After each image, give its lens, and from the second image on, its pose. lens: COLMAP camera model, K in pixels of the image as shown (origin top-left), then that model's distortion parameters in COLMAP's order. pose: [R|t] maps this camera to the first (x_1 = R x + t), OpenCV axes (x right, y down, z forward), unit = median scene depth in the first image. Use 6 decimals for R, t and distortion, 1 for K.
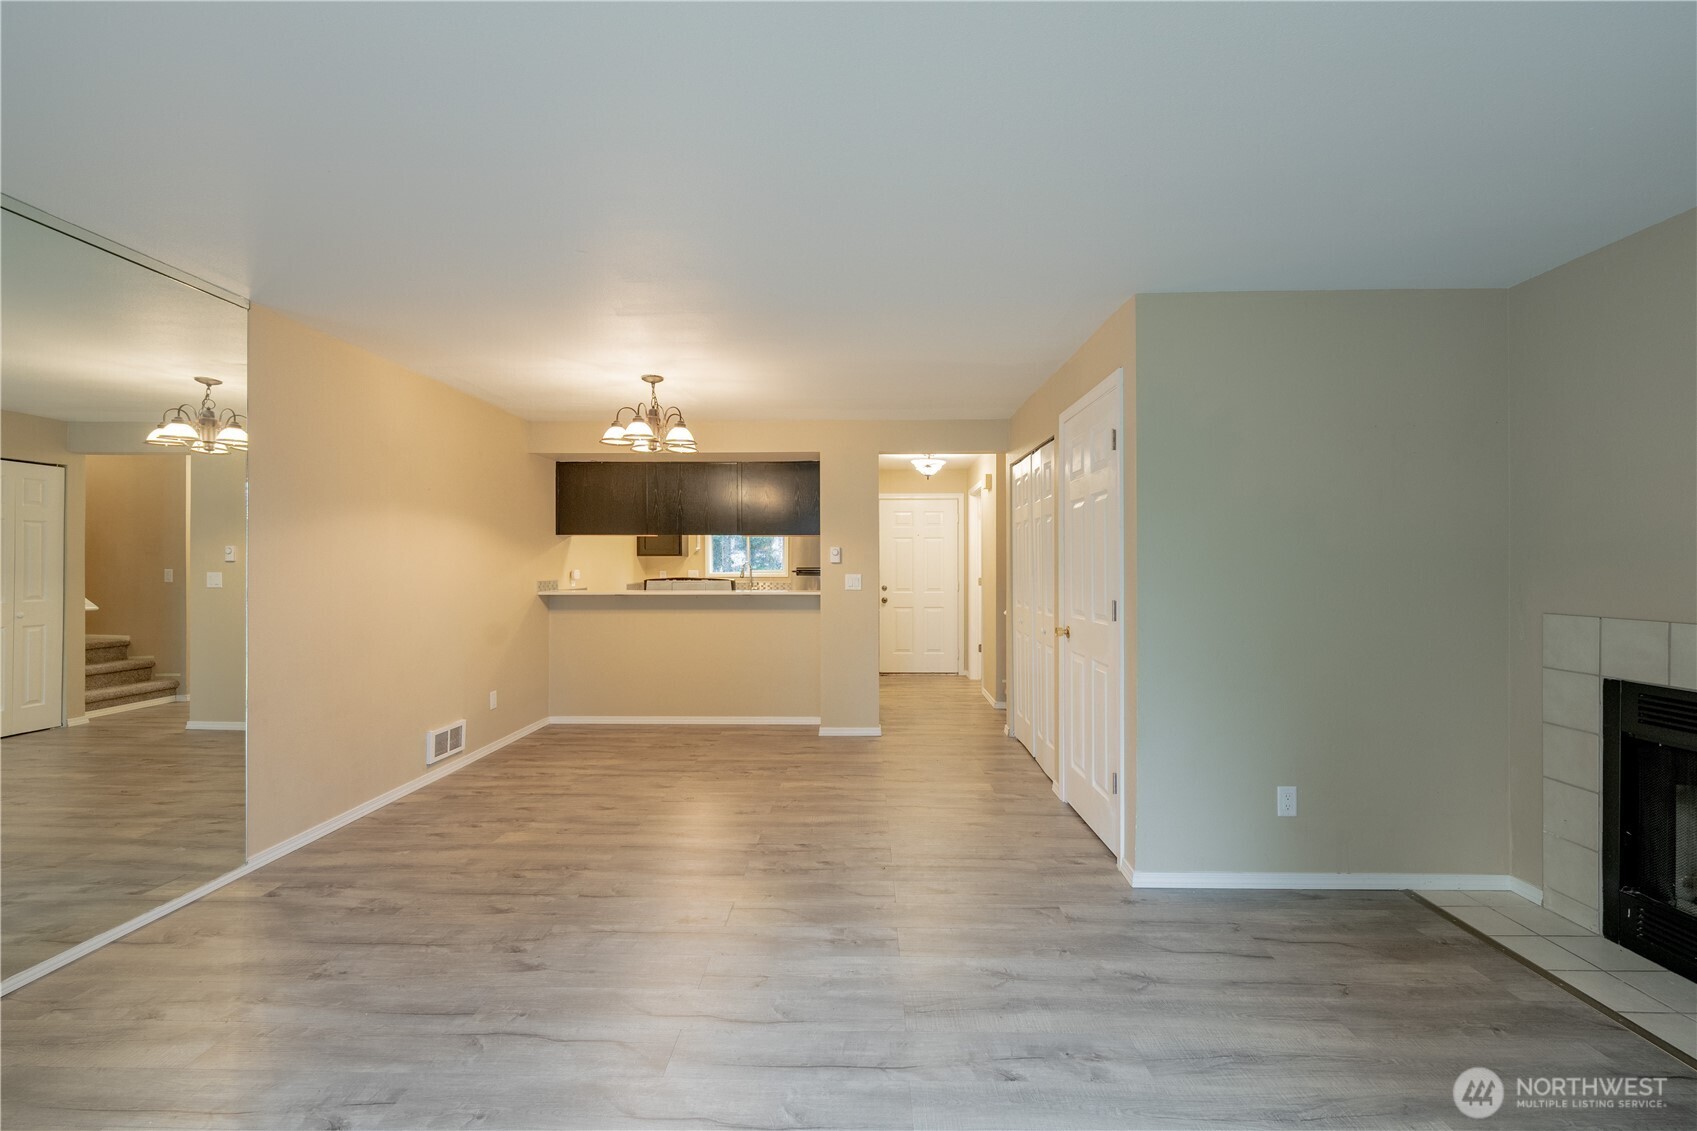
lens RADIAL K [[706.7, 0, 865.0], [0, 706.7, 558.2], [0, 0, 1]] dist [0.000101, -0.001325]
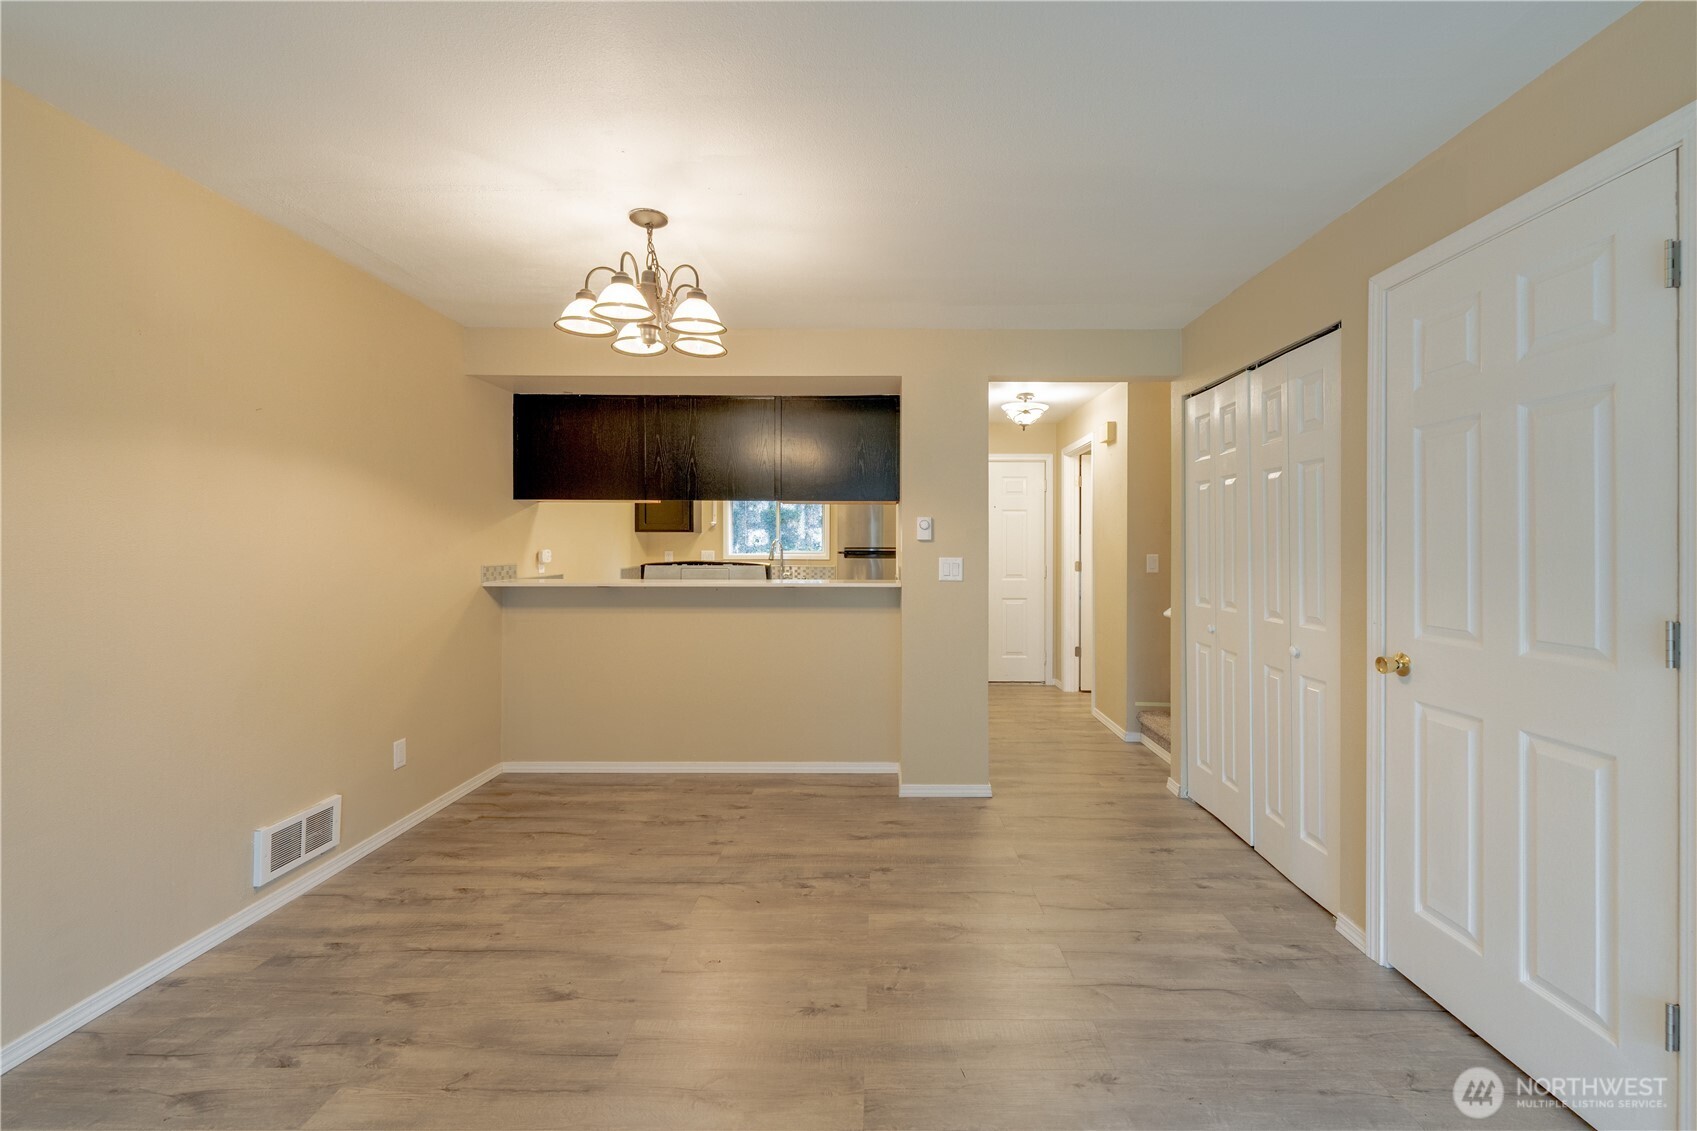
lens RADIAL K [[706.7, 0, 882.6], [0, 706.7, 542.5], [0, 0, 1]] dist [0.000101, -0.001325]
pose [[0.999903, 0.003473, 0.013496, -0.098526], [-0.003542, 0.999981, 0.005105, 0.005479], [-0.013478, -0.005152, 0.999896, 0.353938]]
